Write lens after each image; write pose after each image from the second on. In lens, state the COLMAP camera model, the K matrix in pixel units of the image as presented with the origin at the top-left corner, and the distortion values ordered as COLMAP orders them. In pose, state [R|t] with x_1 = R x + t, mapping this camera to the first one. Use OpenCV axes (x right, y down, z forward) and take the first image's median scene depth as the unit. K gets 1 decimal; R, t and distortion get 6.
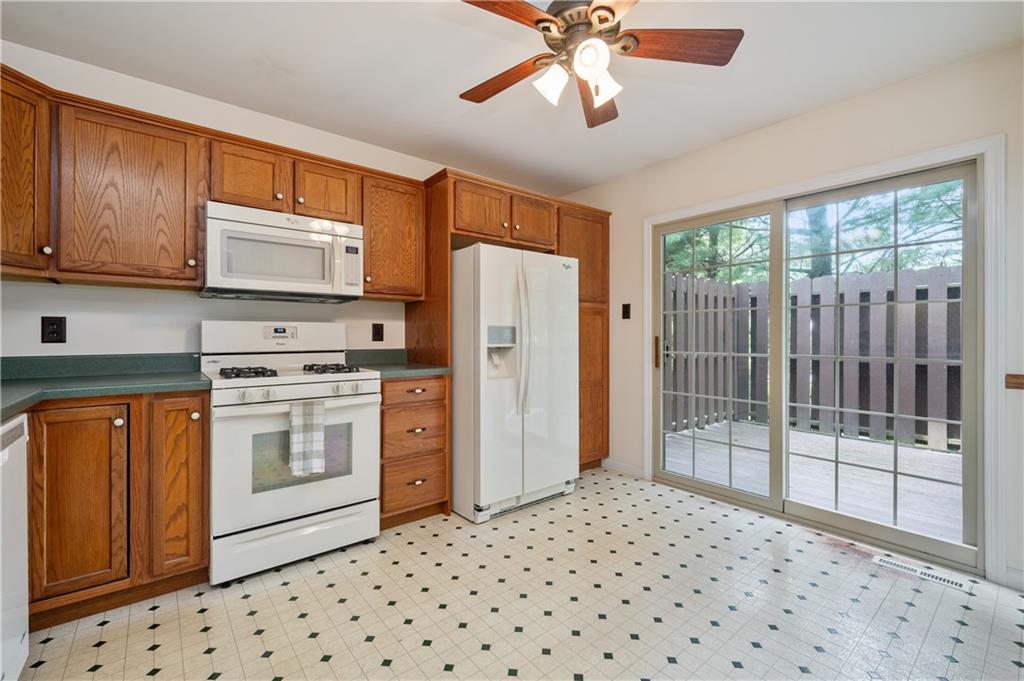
lens RADIAL K [[438.2, 0, 515.9], [0, 438.2, 334.4], [0, 0, 1]] dist [-0.001360, -0.001310]
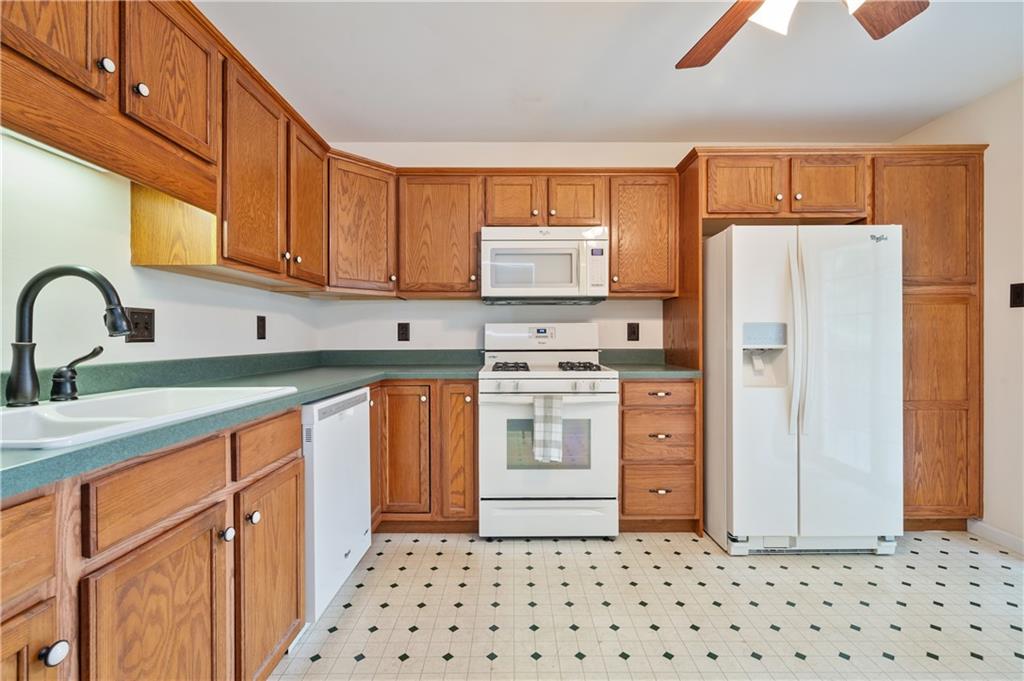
lens RADIAL K [[453.7, 0, 513.8], [0, 453.7, 336.8], [0, 0, 1]] dist [-0.001744, 0.000220]
pose [[0.772238, -0.000317, -0.635333, 0.165902], [0.004911, 0.999973, 0.005471, -0.000466], [0.635314, -0.007345, 0.772219, 0.057837]]
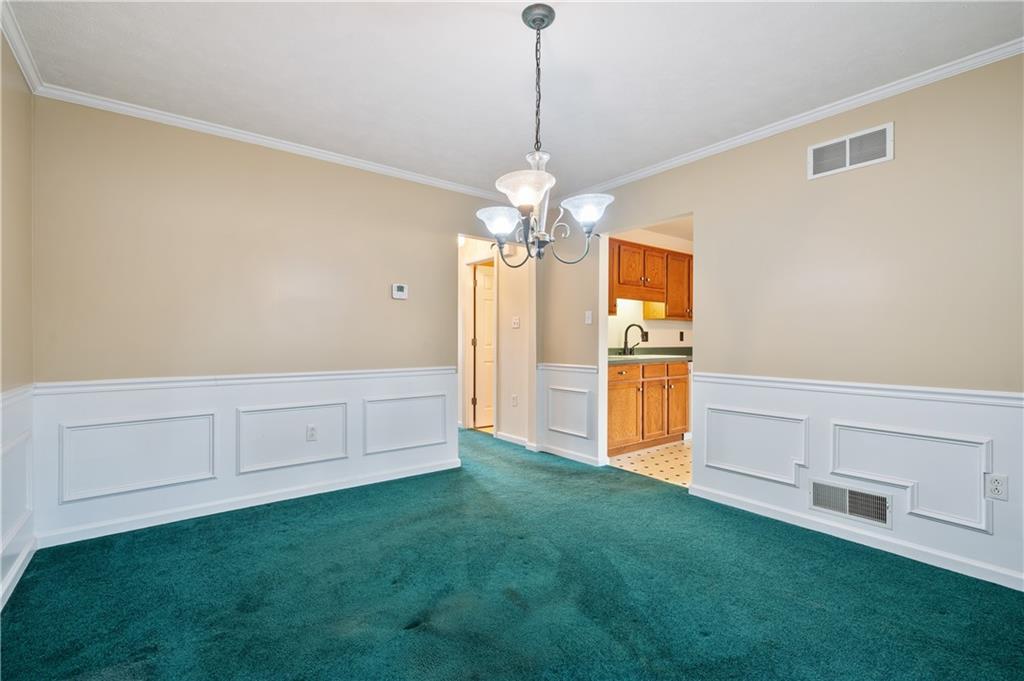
lens RADIAL K [[453.7, 0, 516.9], [0, 453.7, 341.4], [0, 0, 1]] dist [-0.001744, 0.000220]
pose [[-0.028056, 0.004311, -0.999597, 1.669974], [0.004683, 0.999980, 0.004181, -0.005565], [0.999595, -0.004564, -0.028075, -0.371807]]
